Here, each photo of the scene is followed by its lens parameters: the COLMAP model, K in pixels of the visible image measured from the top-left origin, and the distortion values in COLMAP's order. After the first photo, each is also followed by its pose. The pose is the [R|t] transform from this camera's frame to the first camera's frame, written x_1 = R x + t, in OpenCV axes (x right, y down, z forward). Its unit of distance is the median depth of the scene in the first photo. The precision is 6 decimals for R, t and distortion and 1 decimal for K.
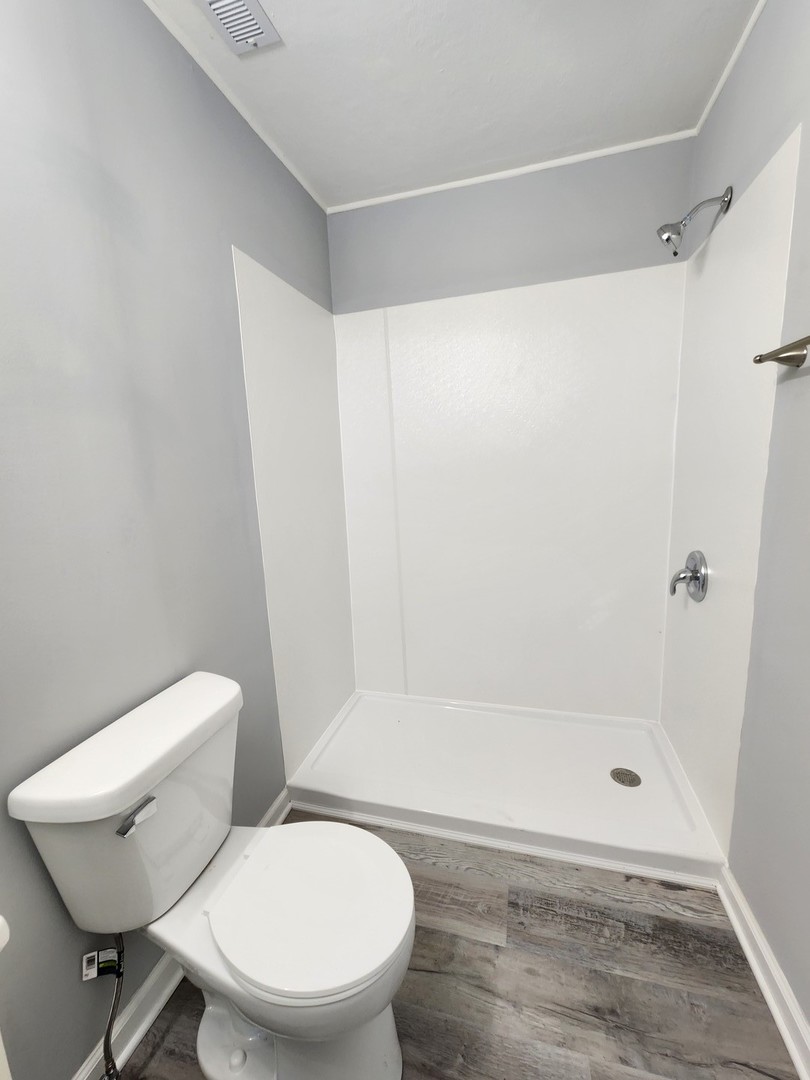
lens RADIAL K [[445.8, 0, 403.8], [0, 445.8, 543.2], [0, 0, 1]] dist [0.000899, 0.000881]
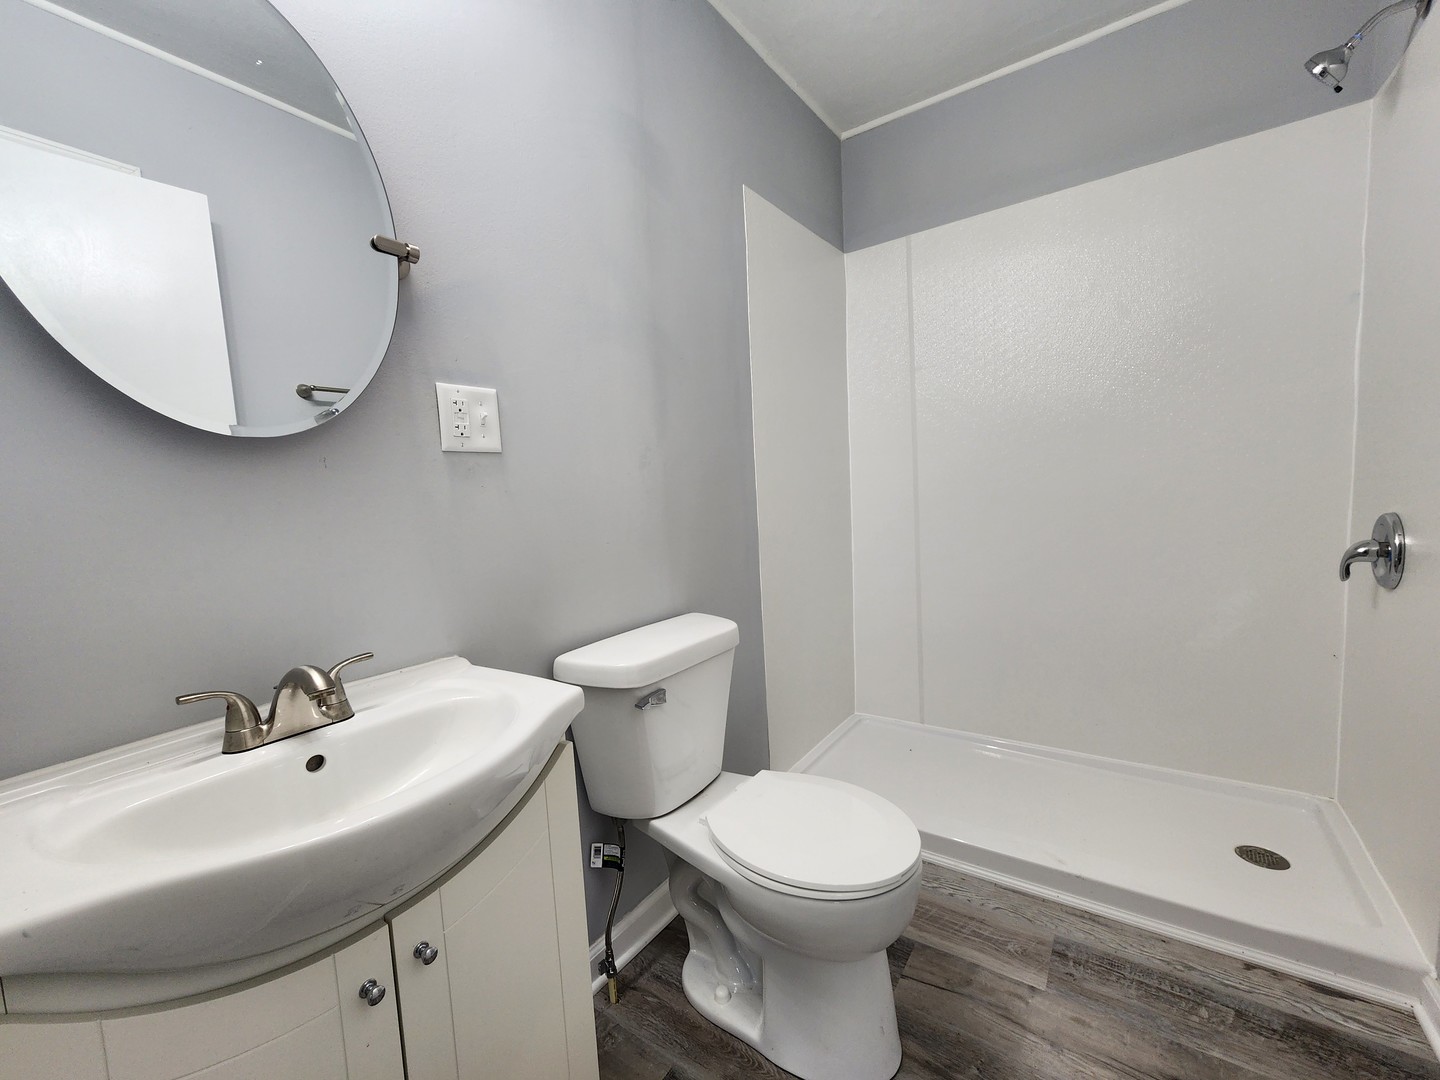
lens RADIAL K [[587.2, 0, 720.0], [0, 587.2, 540.0], [0, 0, 1]] dist [0.000890, -0.000481]
pose [[0.942661, 0.027922, -0.332582, 0.011752], [-0.046403, 0.997781, -0.047755, 0.183228], [0.330510, 0.060450, 0.941865, -0.190002]]
